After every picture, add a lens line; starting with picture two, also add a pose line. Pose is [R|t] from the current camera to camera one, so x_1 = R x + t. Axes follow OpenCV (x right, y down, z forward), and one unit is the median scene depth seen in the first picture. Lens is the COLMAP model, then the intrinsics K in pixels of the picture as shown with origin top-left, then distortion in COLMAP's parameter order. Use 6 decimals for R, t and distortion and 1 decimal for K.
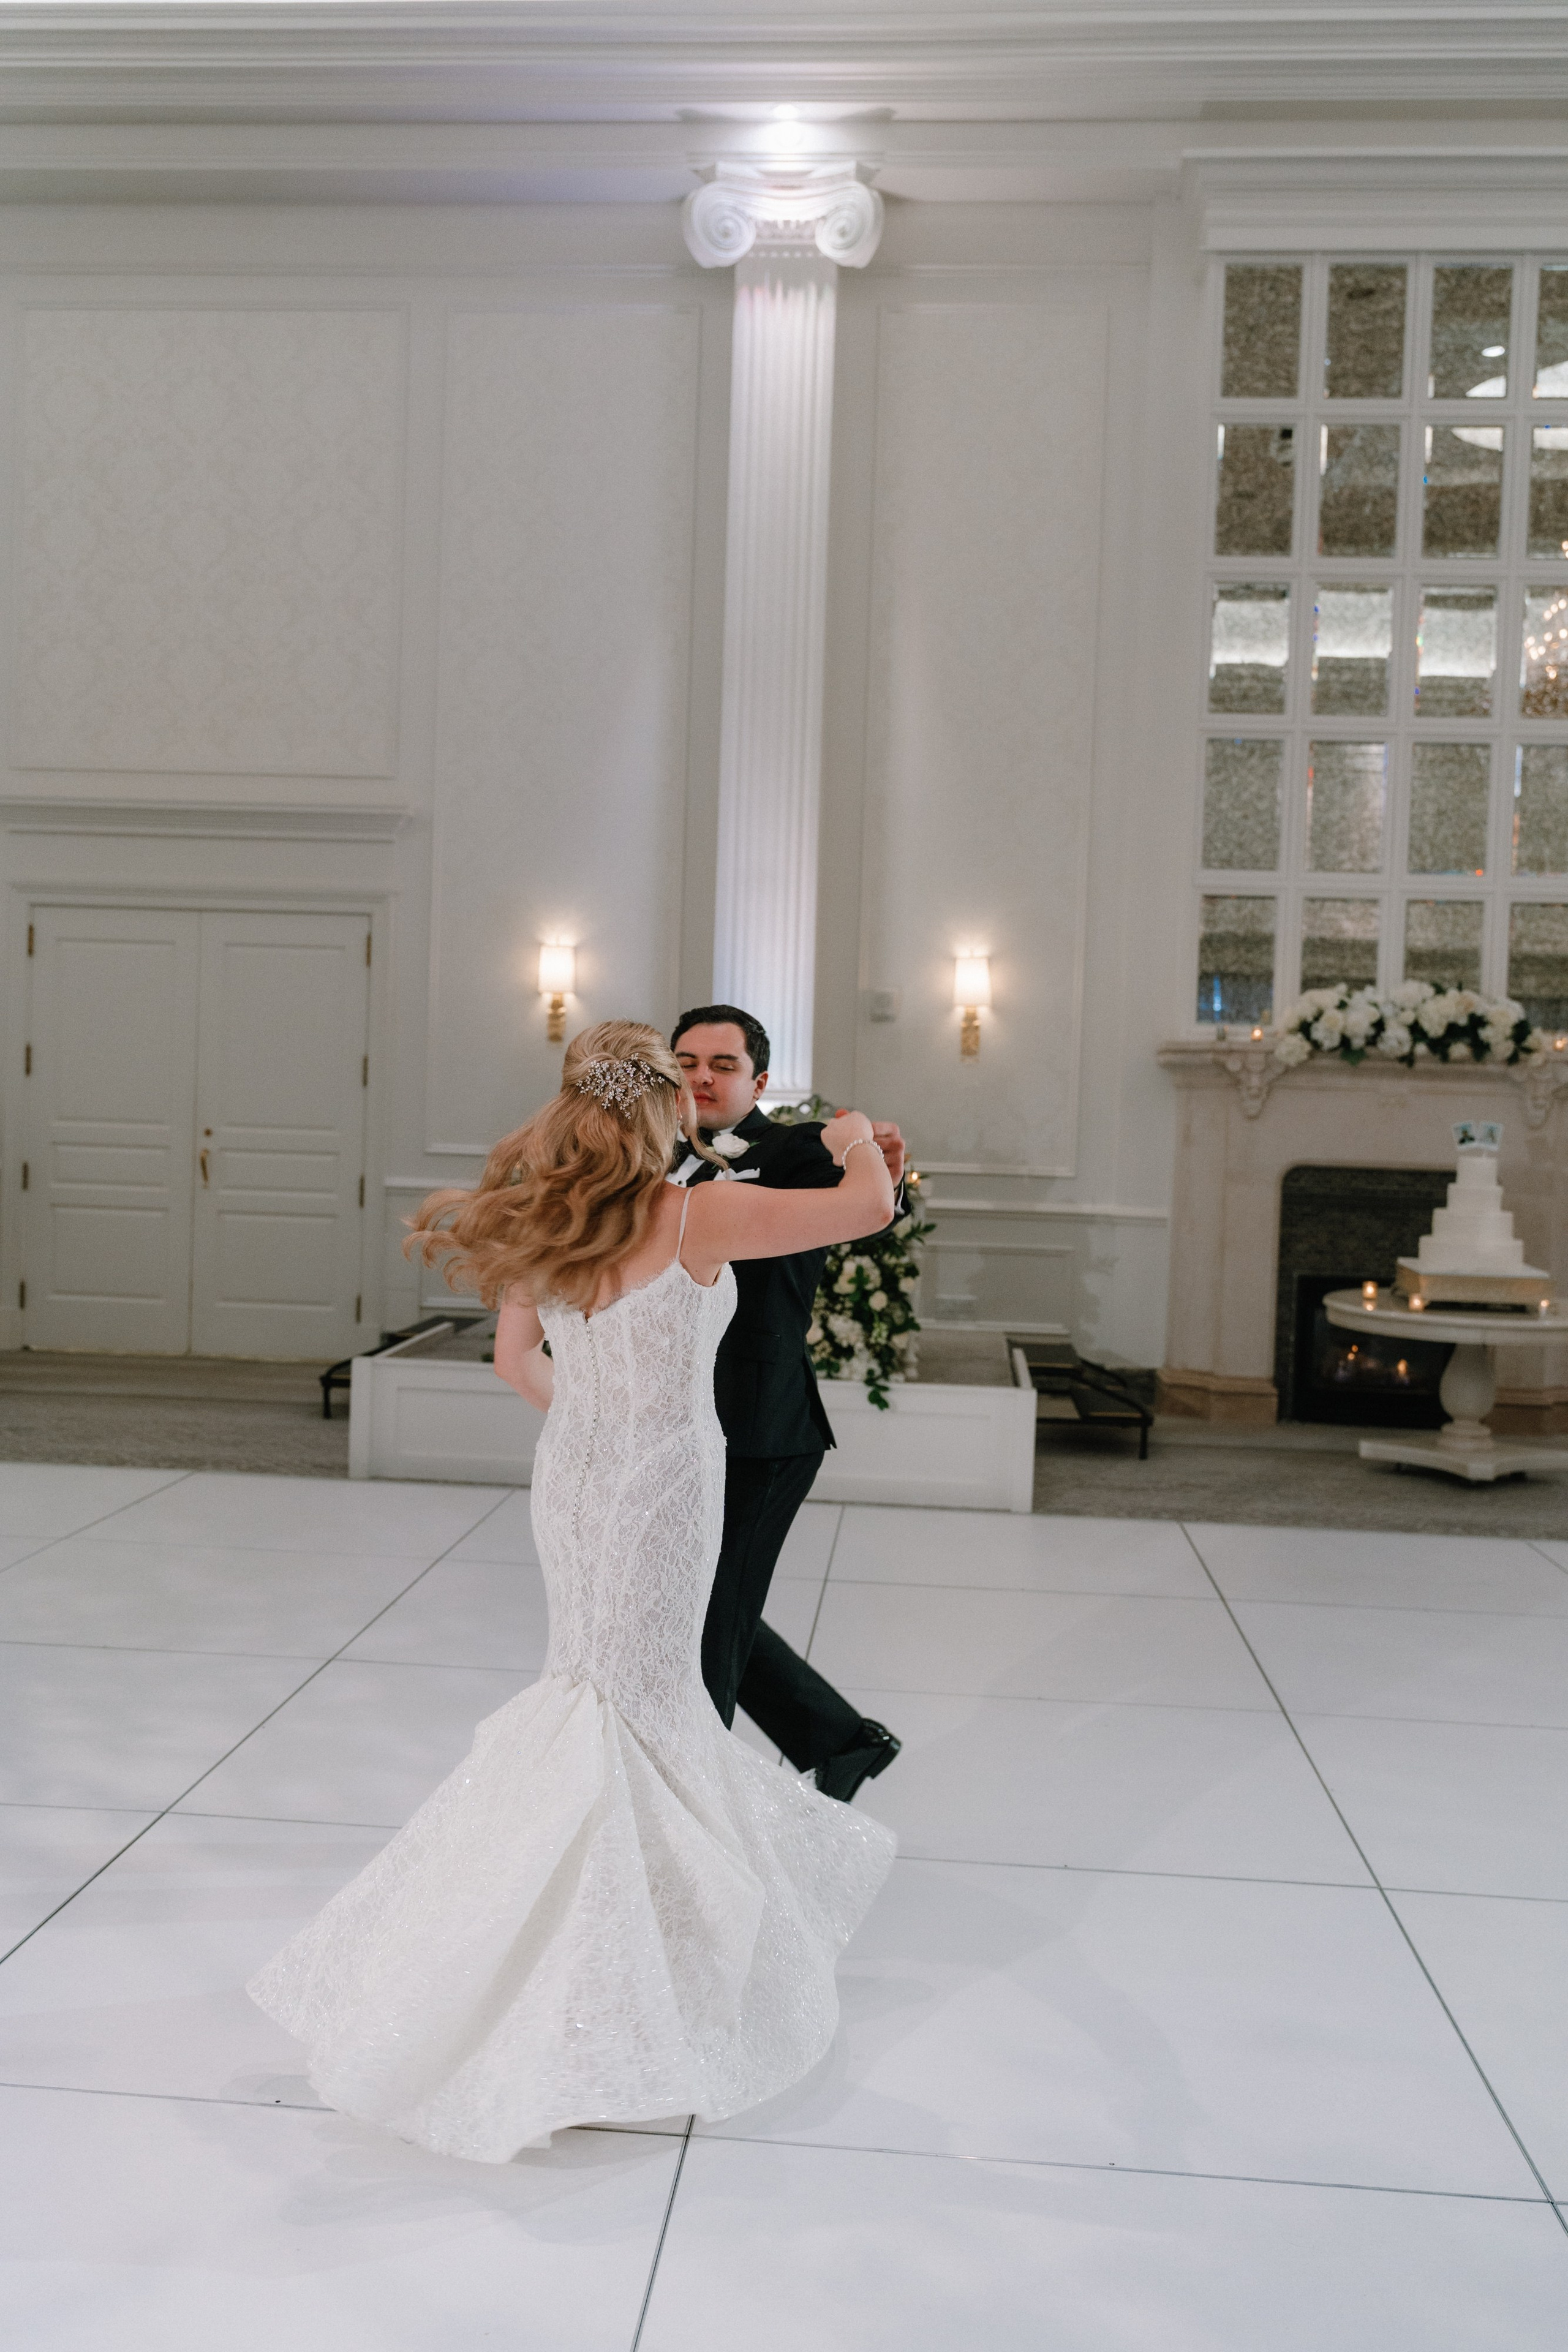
lens RADIAL K [[2176.8, 0, 718.4], [0, 2176.8, 1168.2], [0, 0, 1]] dist [0.004222, -0.018932]
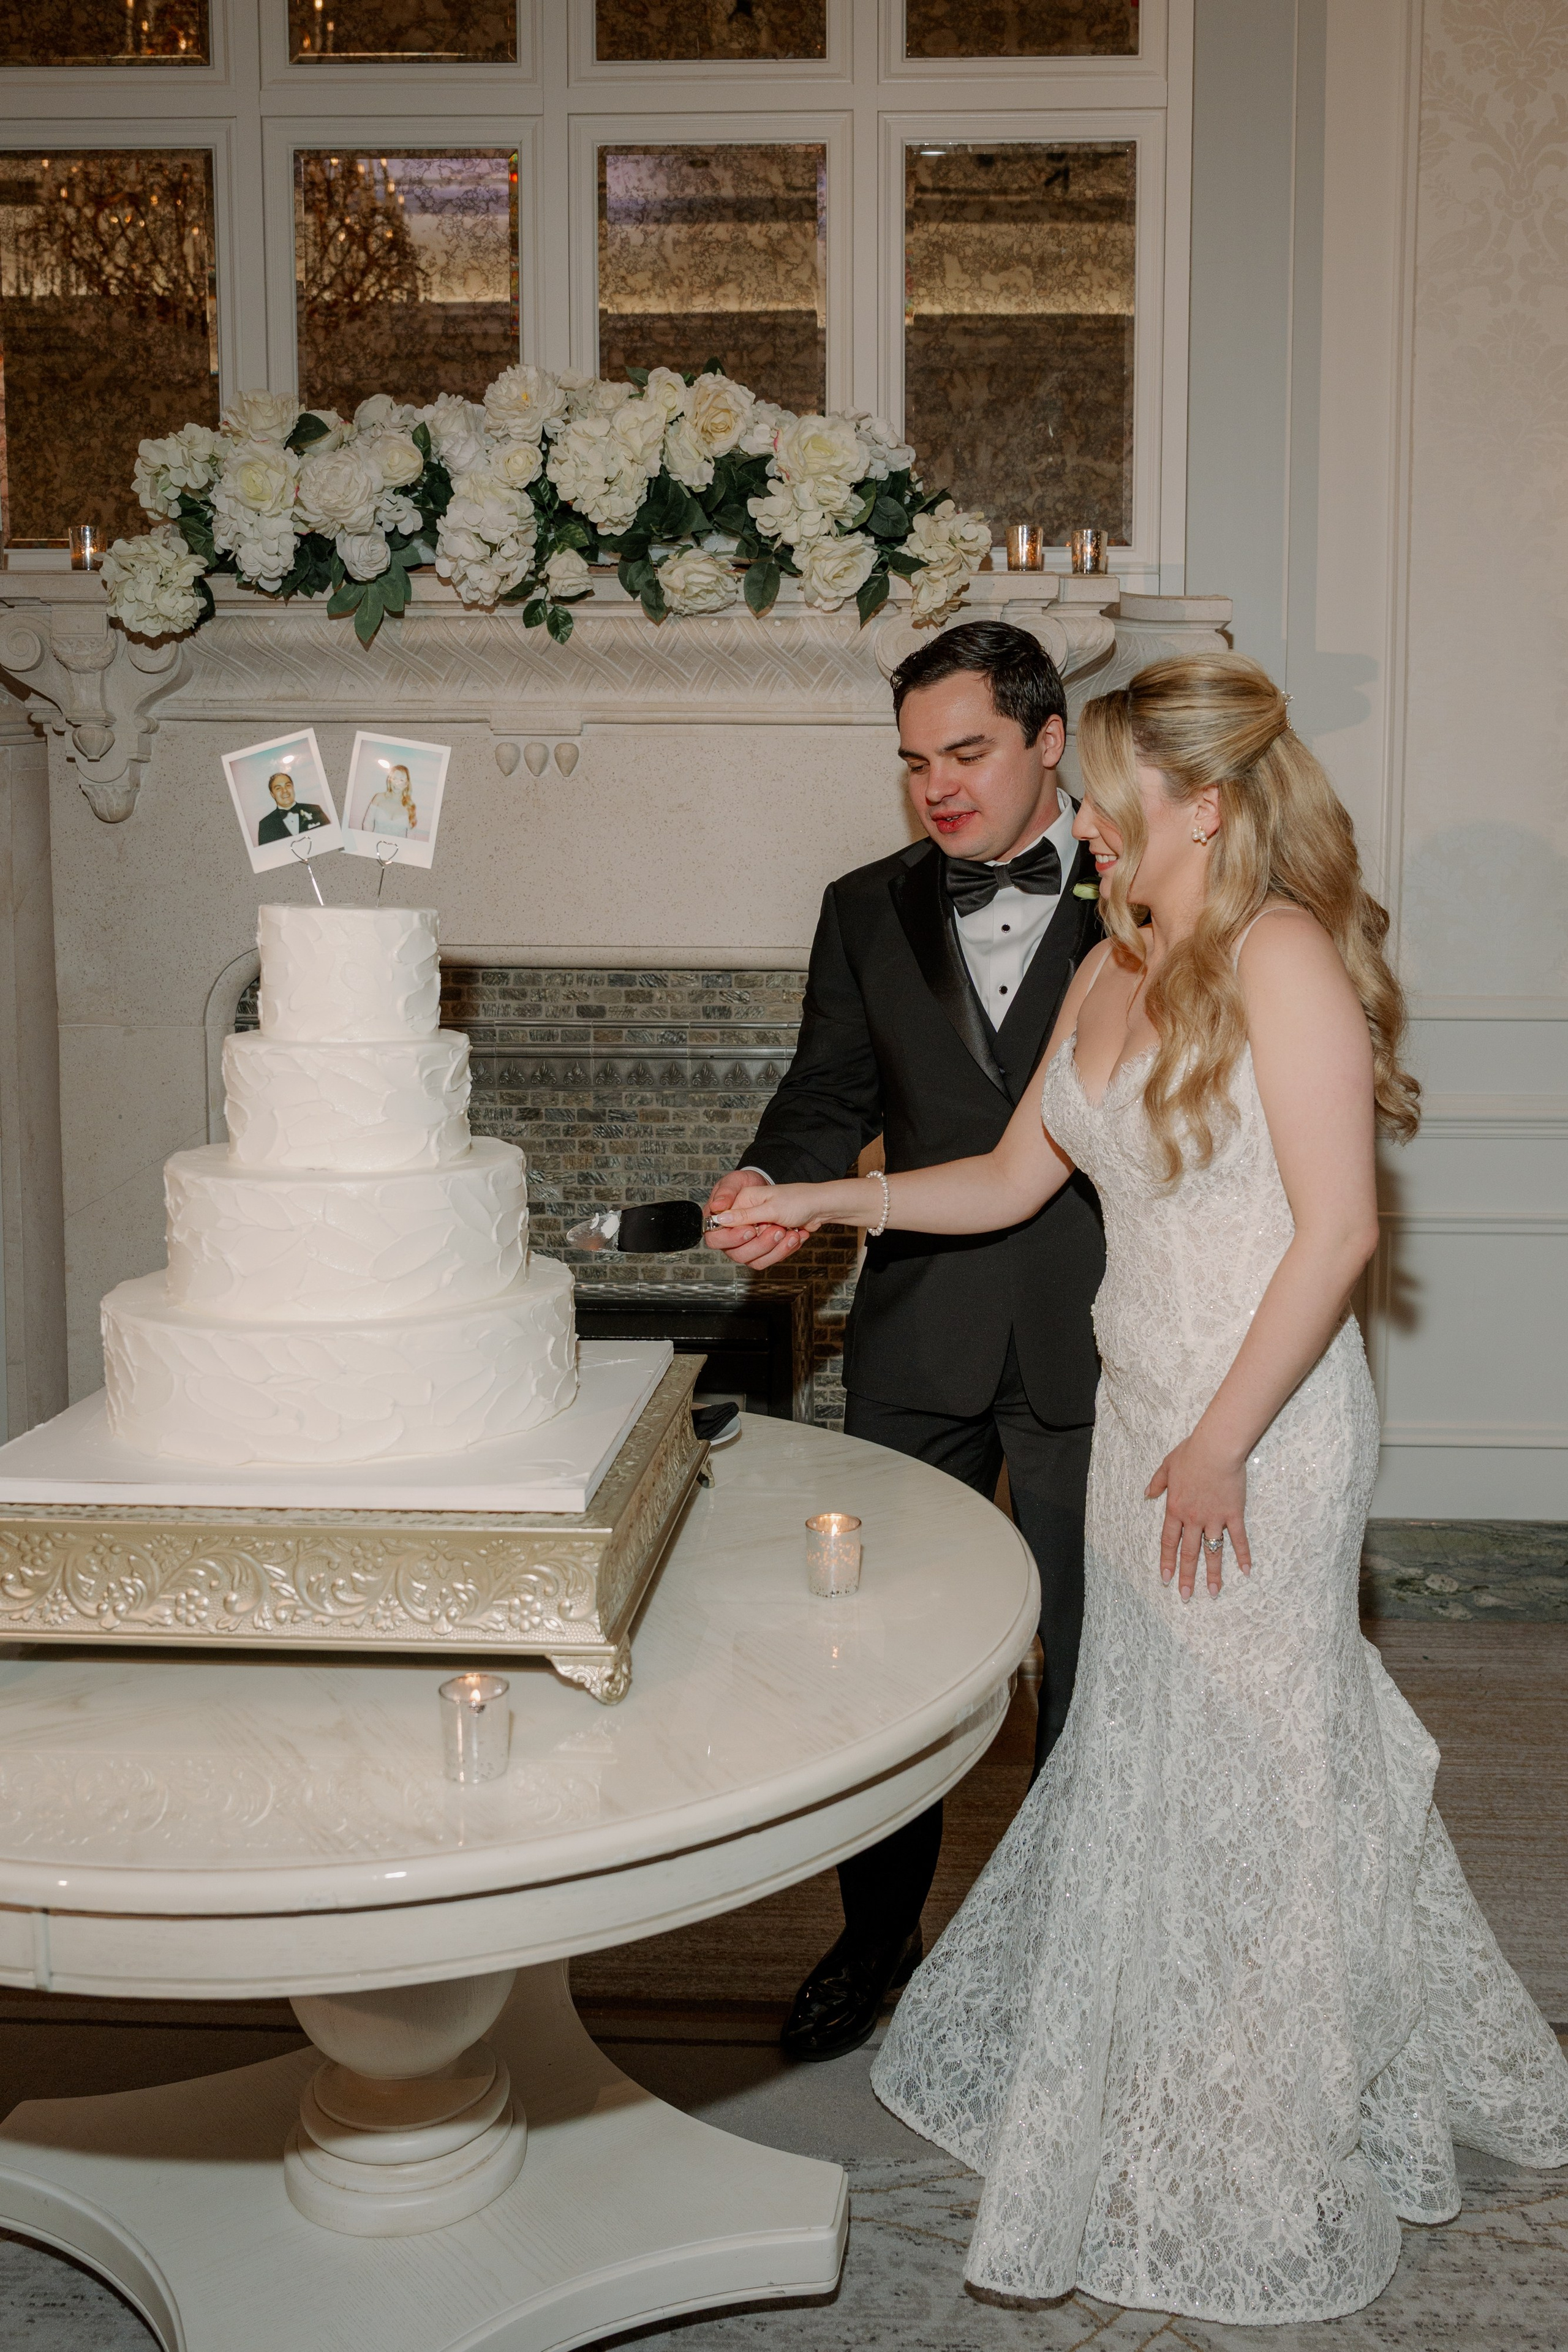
lens RADIAL K [[2038.1, 0, 787.3], [0, 2038.1, 1141.2], [0, 0, 1]] dist [-0.004297, 0.008429]
pose [[0.998473, -0.033570, 0.043871, 0.324254], [0.029918, 0.996233, 0.081398, 0.002801], [-0.046438, -0.079961, 0.995716, 0.676558]]
